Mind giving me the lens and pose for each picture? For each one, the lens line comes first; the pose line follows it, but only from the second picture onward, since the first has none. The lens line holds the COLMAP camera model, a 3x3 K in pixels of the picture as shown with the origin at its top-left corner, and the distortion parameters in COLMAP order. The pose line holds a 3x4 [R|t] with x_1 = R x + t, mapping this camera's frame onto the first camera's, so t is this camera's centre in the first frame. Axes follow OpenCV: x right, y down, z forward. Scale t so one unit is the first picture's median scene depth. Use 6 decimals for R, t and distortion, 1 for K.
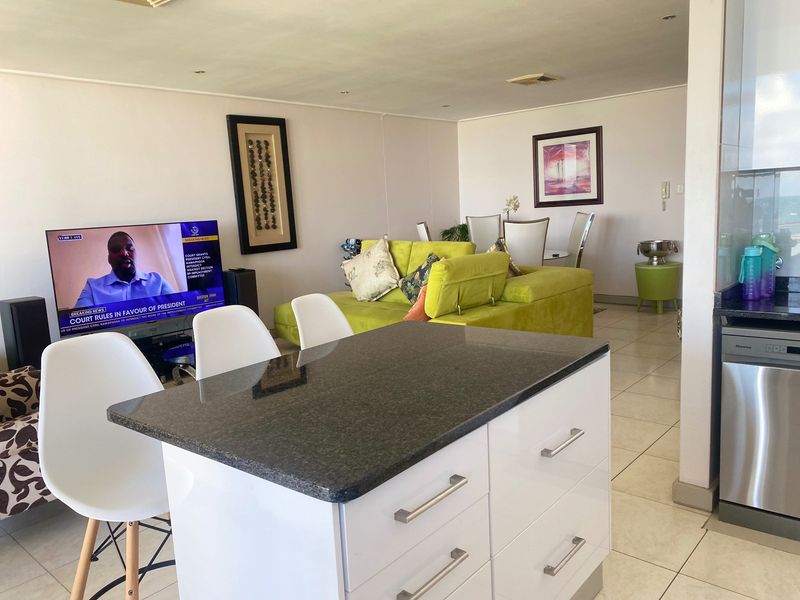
lens RADIAL K [[605.9, 0, 411.2], [0, 605.9, 299.6], [0, 0, 1]] dist [0.005413, -0.004655]
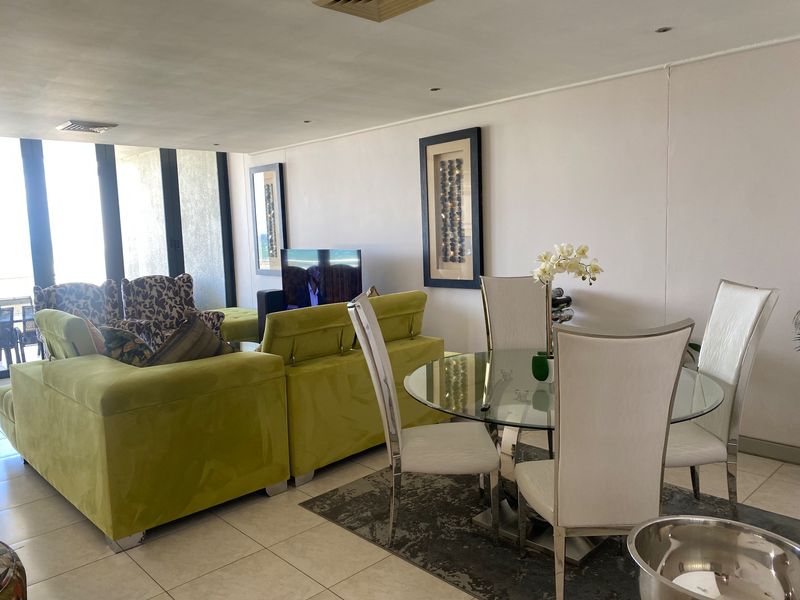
lens RADIAL K [[608.7, 0, 400.2], [0, 608.7, 315.8], [0, 0, 1]] dist [-0.002122, -0.001338]
pose [[-0.105430, 0.198011, -0.974513, 0.643754], [-0.116372, 0.970785, 0.209844, -0.218104], [0.987594, 0.135529, -0.079307, 1.017095]]
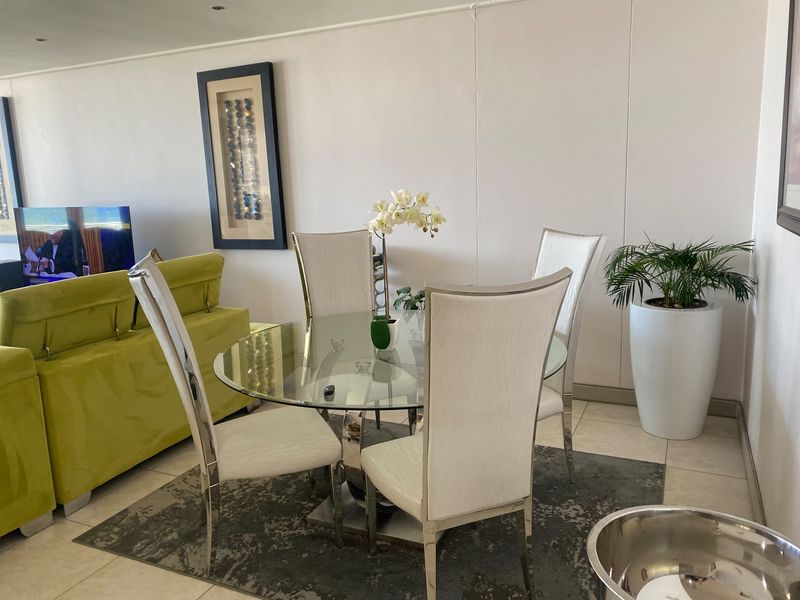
lens RADIAL K [[605.9, 0, 411.2], [0, 605.9, 299.6], [0, 0, 1]] dist [0.005413, -0.004655]
pose [[0.276363, 0.227161, -0.933821, 0.552758], [-0.132547, 0.971388, 0.197073, -0.196876], [0.951869, 0.069311, 0.298565, 0.986649]]
